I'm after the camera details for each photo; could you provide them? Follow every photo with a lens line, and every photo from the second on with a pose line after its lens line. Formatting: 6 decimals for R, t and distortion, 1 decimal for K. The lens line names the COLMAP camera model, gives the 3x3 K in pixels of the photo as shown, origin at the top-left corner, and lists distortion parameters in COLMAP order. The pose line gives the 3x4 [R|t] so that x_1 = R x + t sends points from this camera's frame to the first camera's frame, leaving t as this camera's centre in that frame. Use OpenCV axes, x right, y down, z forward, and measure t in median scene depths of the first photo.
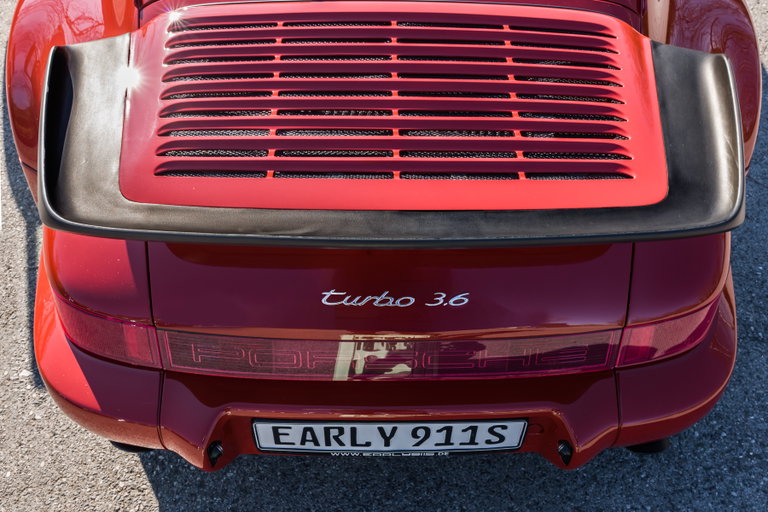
lens RADIAL K [[809.0, 0, 384.0], [0, 809.0, 257.1], [0, 0, 1]] dist [0.007106, 0.000000]
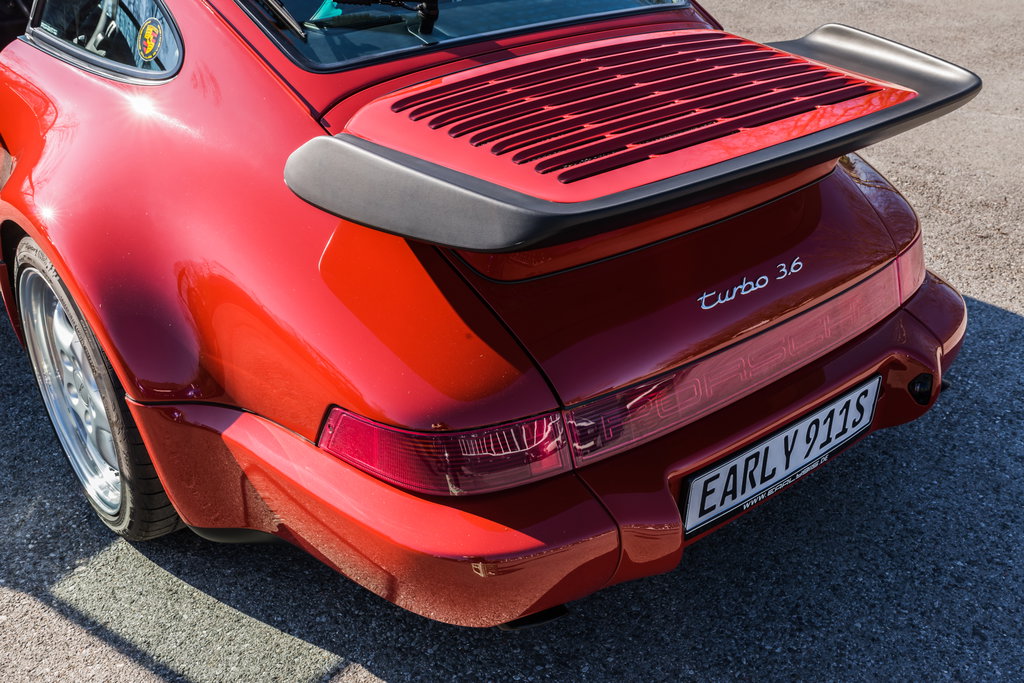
lens RADIAL K [[1078.7, 0, 510.5], [0, 1078.7, 341.3], [0, 0, 1]] dist [0.007106, 0.000000]
pose [[0.778537, -0.314661, 0.543018, -0.832774], [0.473389, 0.862490, -0.178923, 0.184450], [-0.412048, 0.396357, 0.820438, 0.109023]]
